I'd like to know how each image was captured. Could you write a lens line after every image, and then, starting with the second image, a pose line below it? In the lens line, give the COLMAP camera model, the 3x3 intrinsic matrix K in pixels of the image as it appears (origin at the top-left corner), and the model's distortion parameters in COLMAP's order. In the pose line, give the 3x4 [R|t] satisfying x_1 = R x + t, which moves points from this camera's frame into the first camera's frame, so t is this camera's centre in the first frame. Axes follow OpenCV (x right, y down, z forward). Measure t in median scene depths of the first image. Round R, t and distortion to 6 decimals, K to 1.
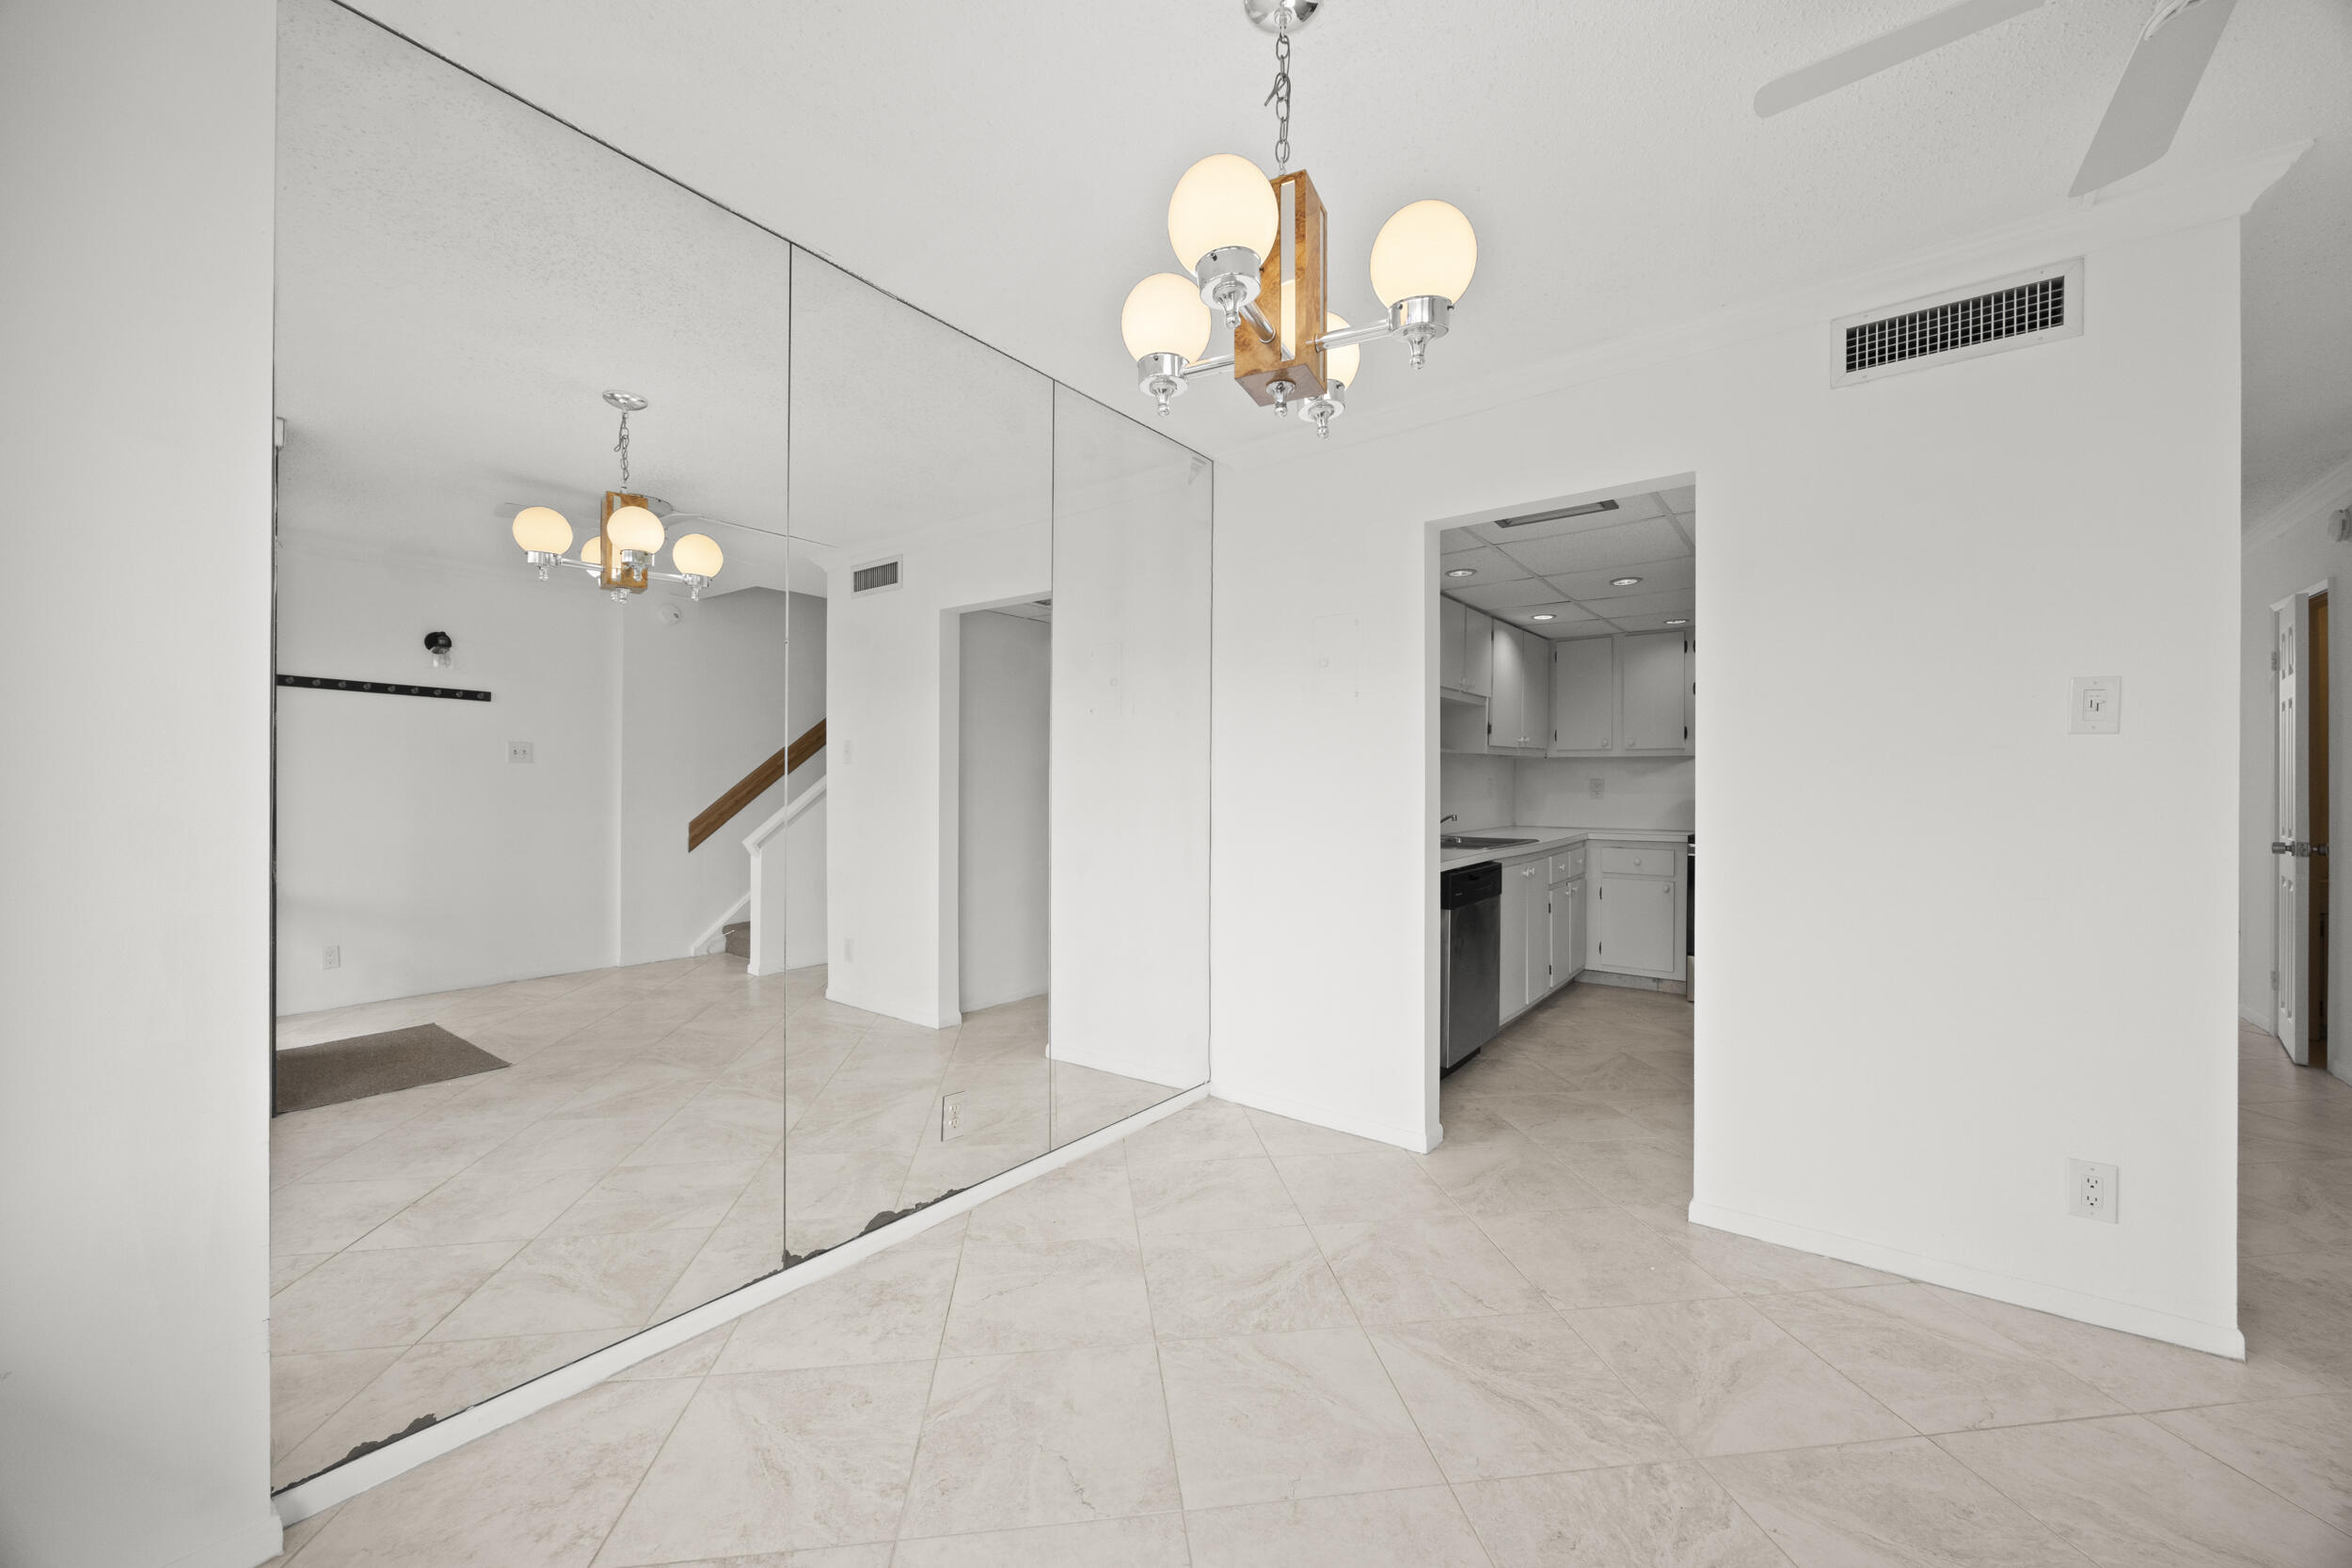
lens RADIAL K [[898.8, 0, 1179.8], [0, 898.8, 792.2], [0, 0, 1]] dist [0.000284, -0.000592]
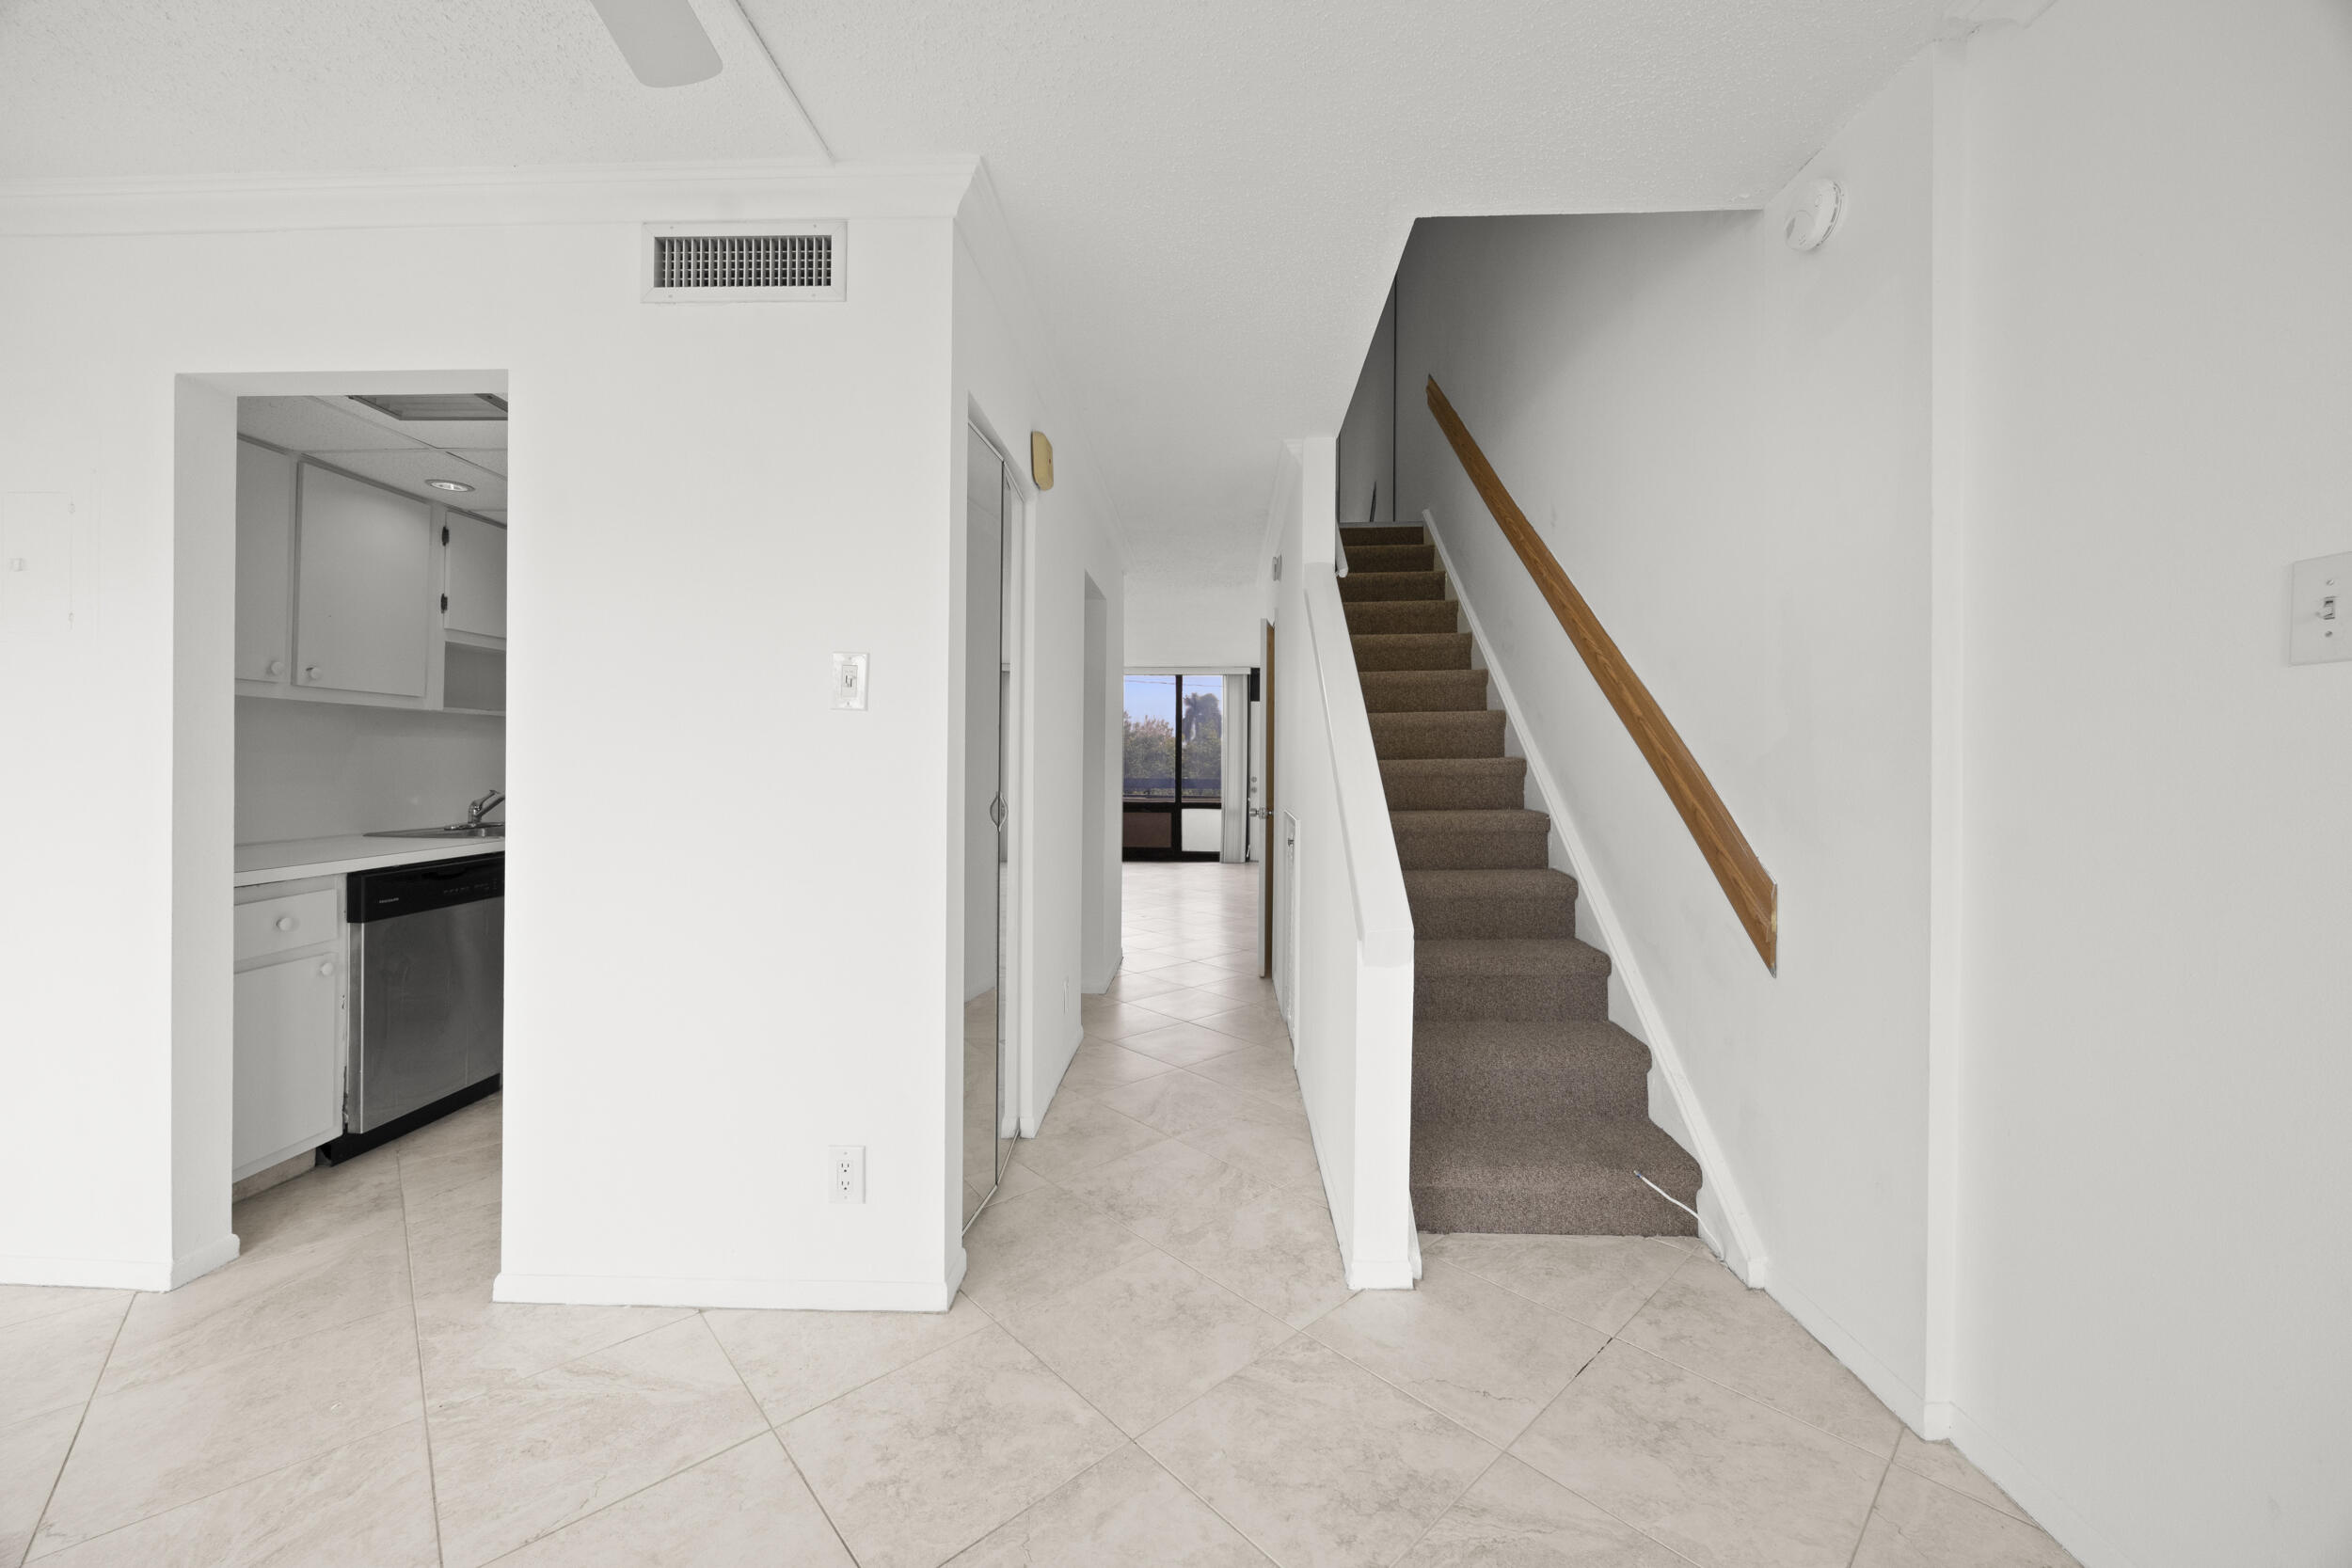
lens RADIAL K [[898.8, 0, 1185.2], [0, 898.8, 770.1], [0, 0, 1]] dist [0.000284, -0.000592]
pose [[0.815435, 0.002599, 0.578843, 0.508496], [-0.004507, 0.999988, 0.001859, -0.001791], [-0.578832, -0.004124, 0.815437, -0.009941]]
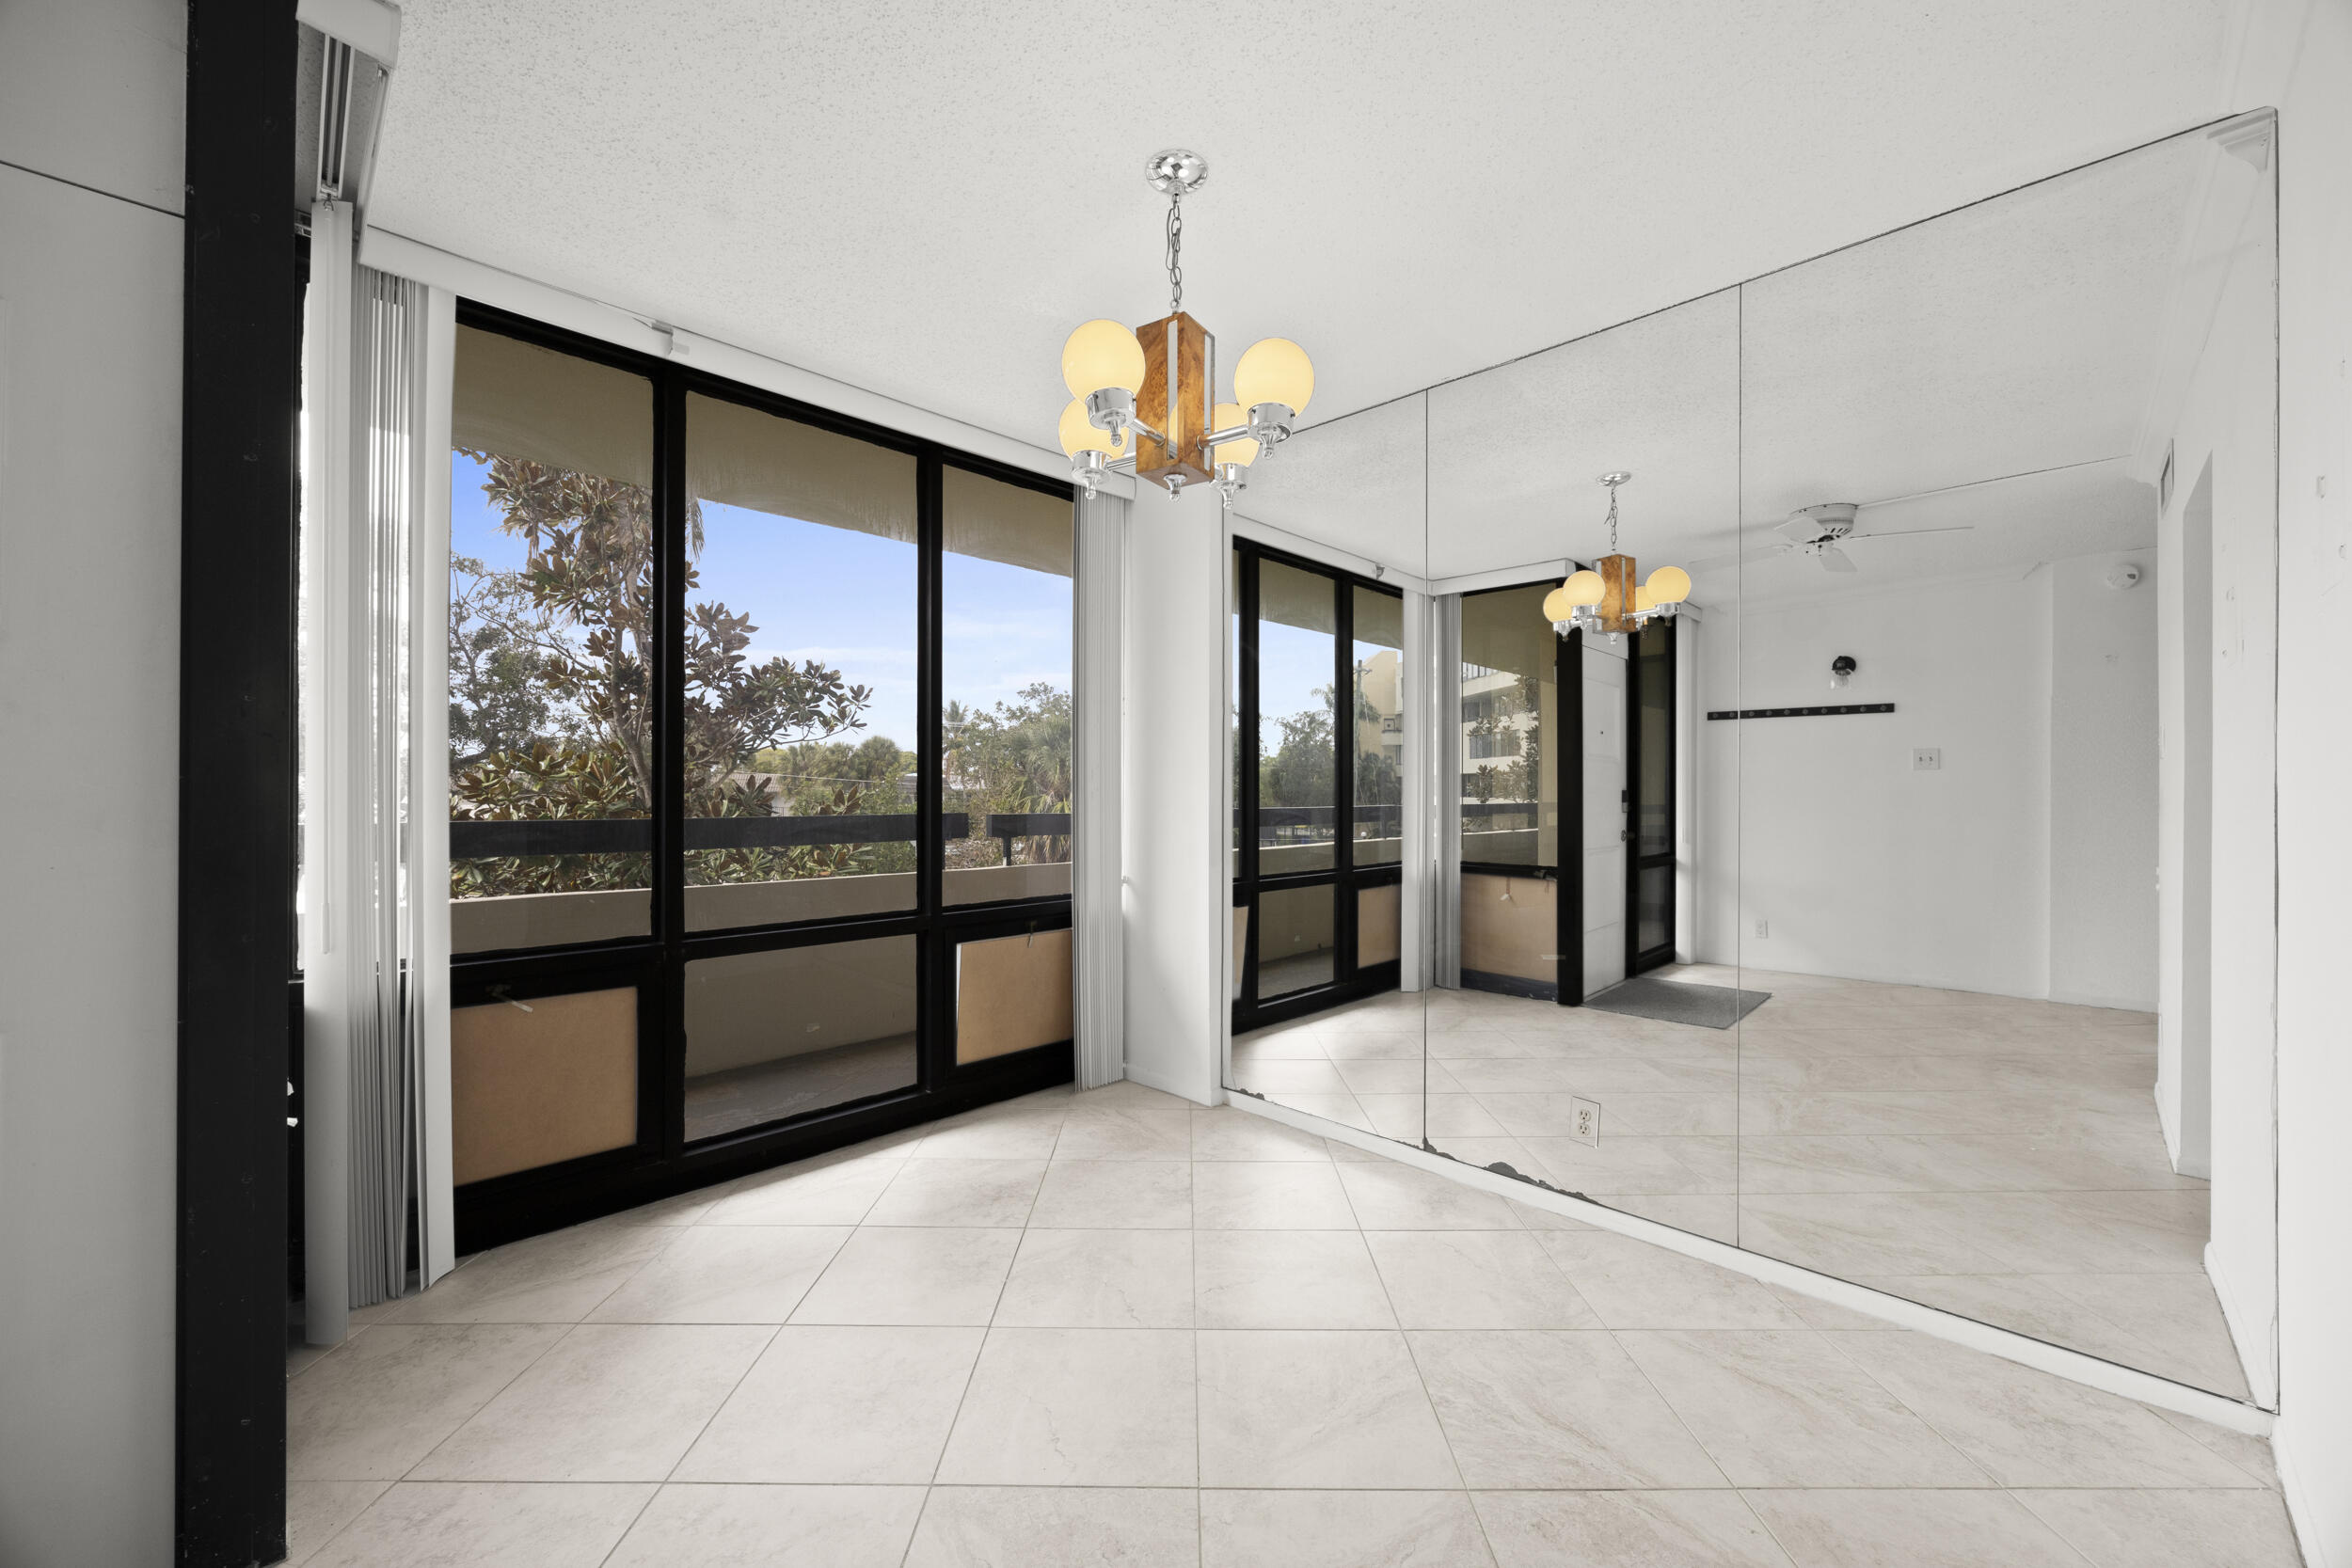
lens RADIAL K [[898.8, 0, 1181.9], [0, 898.8, 792.0], [0, 0, 1]] dist [0.000284, -0.000592]
pose [[-0.133597, -0.005161, -0.991022, 0.679968], [-0.003571, 0.999982, -0.004726, -0.000610], [0.991029, 0.002907, -0.133613, 0.582758]]
